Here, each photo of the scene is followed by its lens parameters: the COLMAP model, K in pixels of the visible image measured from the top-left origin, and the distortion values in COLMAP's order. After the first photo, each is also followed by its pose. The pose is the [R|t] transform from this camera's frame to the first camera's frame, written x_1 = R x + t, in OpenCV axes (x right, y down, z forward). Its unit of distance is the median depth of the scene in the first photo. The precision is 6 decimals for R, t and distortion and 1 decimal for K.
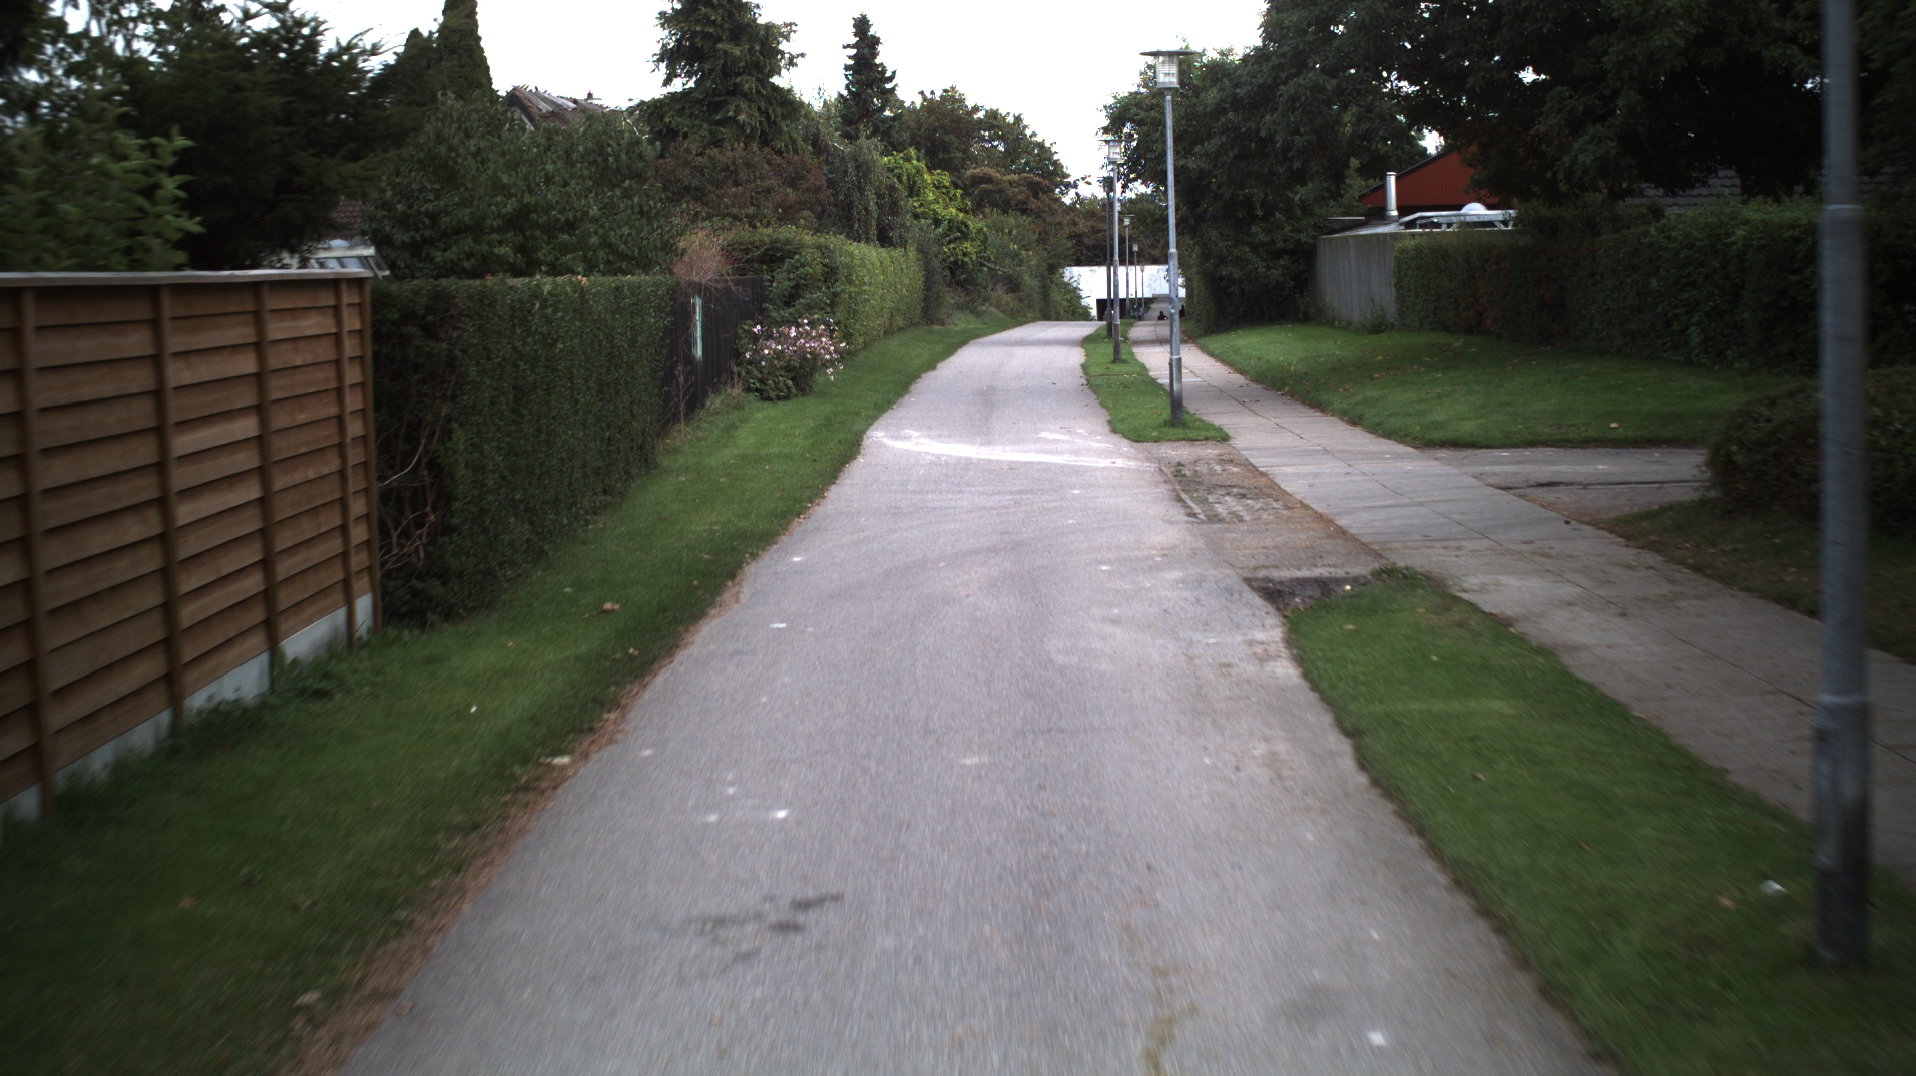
lens RADIAL K [[3360.2, 0, 958.0], [0, 3360.2, 538.0], [0, 0, 1]] dist [-0.235624, 0.020039]
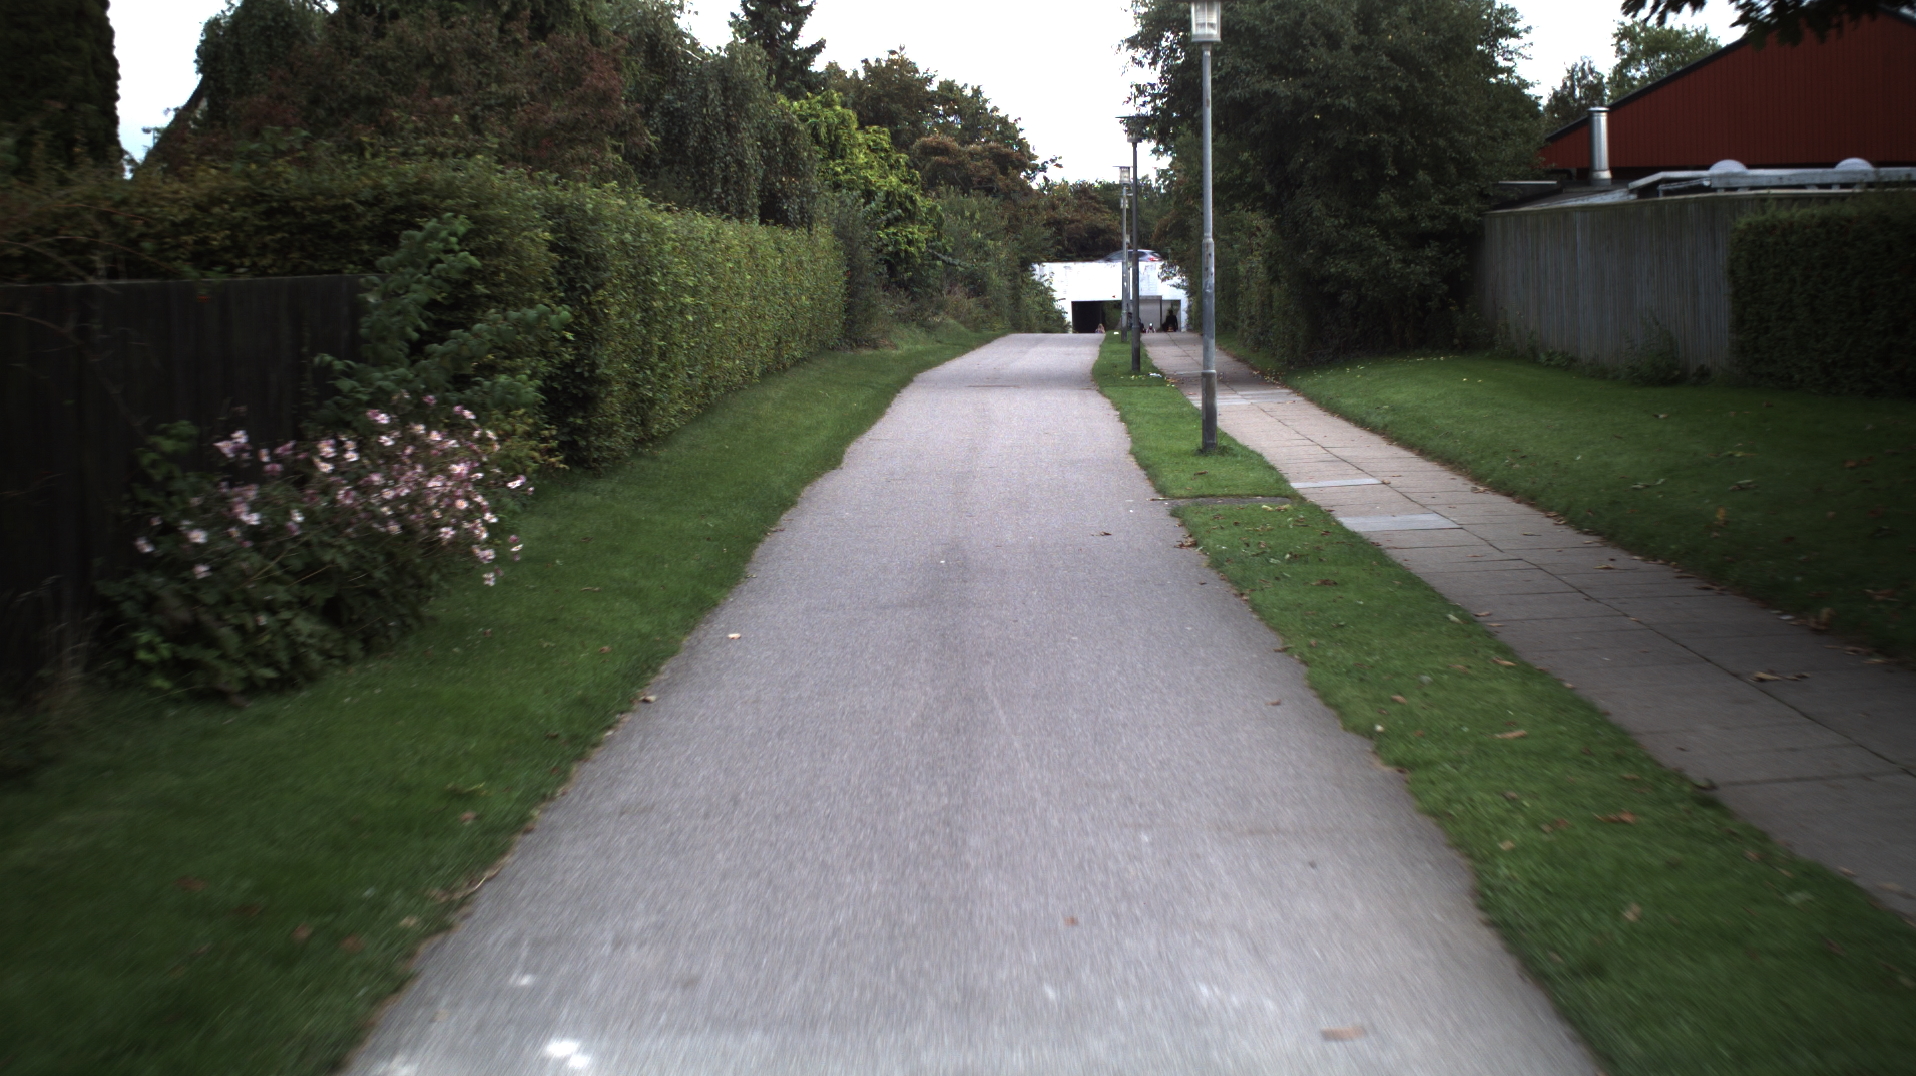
lens RADIAL K [[3360.2, 0, 958.0], [0, 3360.2, 538.0], [0, 0, 1]] dist [-0.235624, 0.020039]
pose [[0.999899, 0.001632, 0.014089, 0.003321], [-0.001644, 0.999998, 0.000797, -0.035577], [-0.014088, -0.000820, 0.999900, 0.453195]]
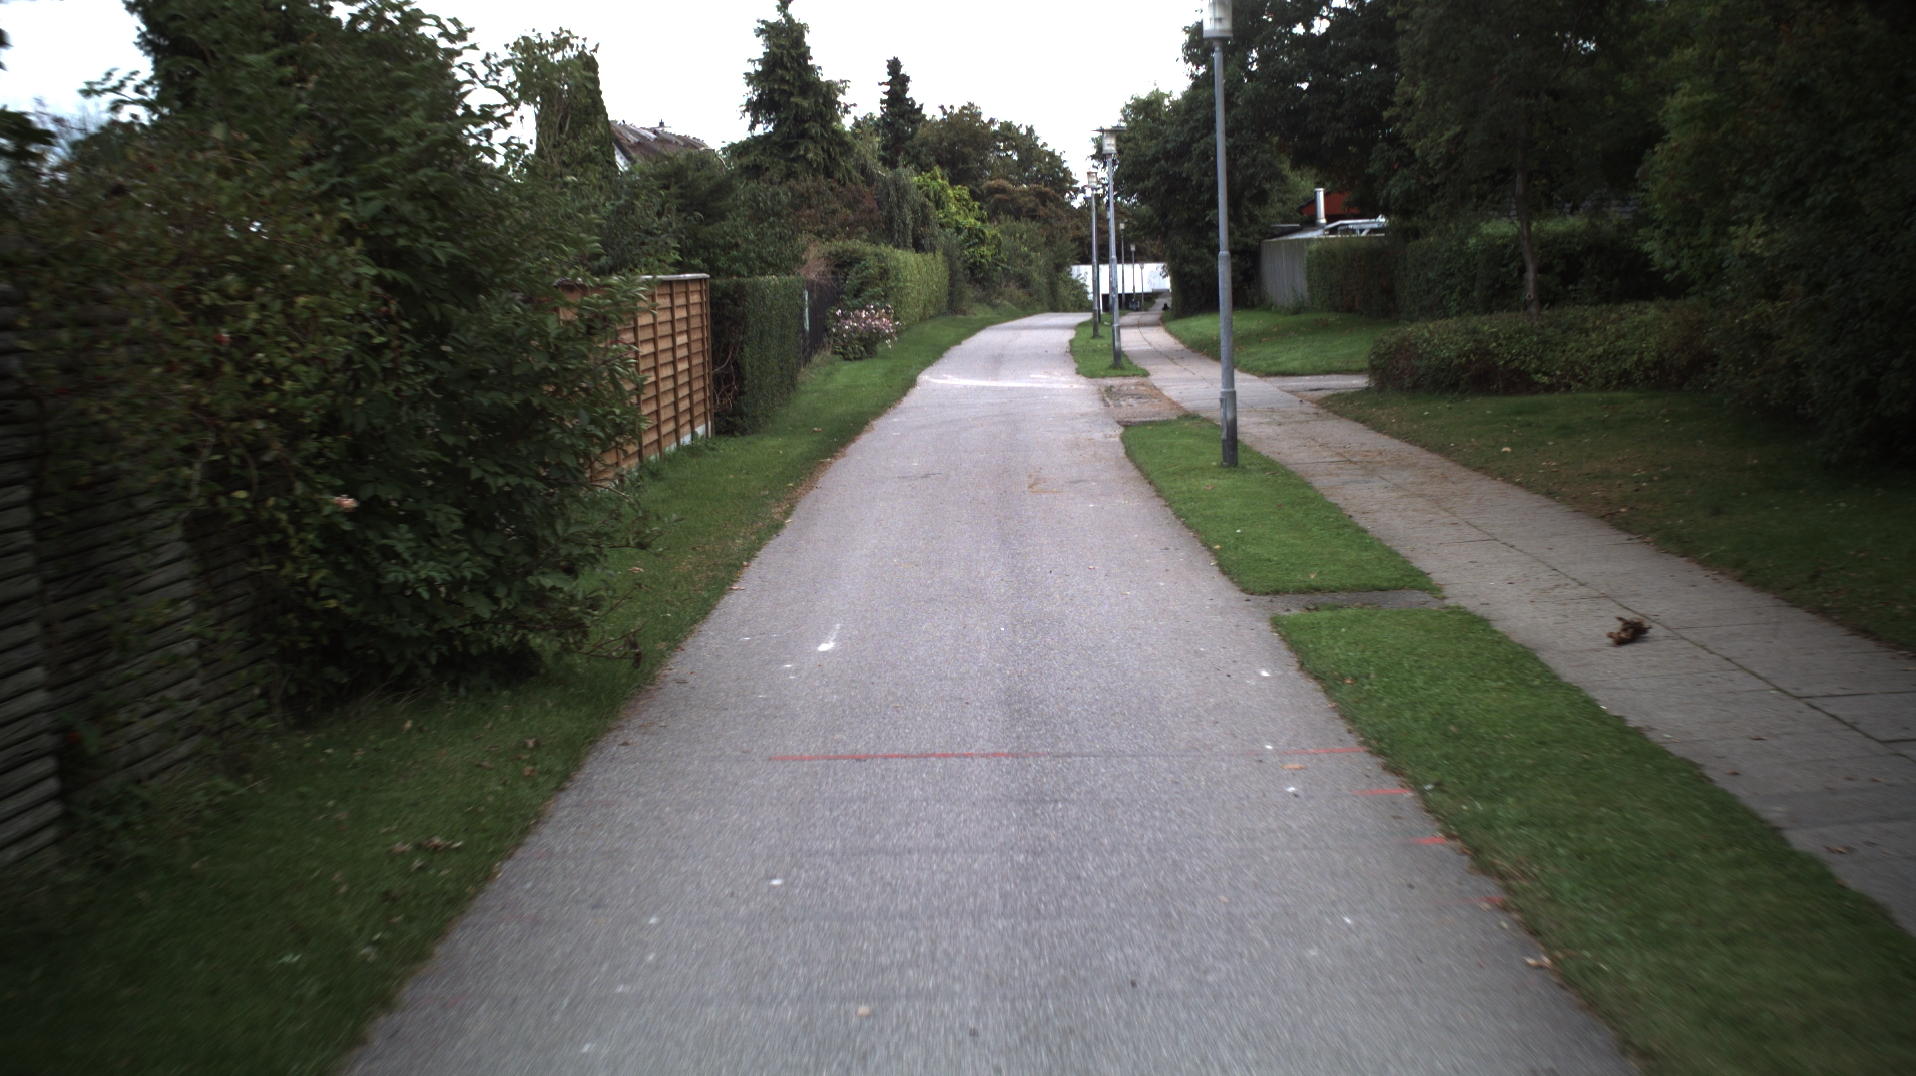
lens RADIAL K [[3360.2, 0, 958.0], [0, 3360.2, 538.0], [0, 0, 1]] dist [-0.235624, 0.020039]
pose [[0.999932, -0.009721, -0.006400, 0.000125], [0.009723, 0.999953, 0.000398, 0.023616], [0.006396, -0.000460, 0.999979, -0.302871]]
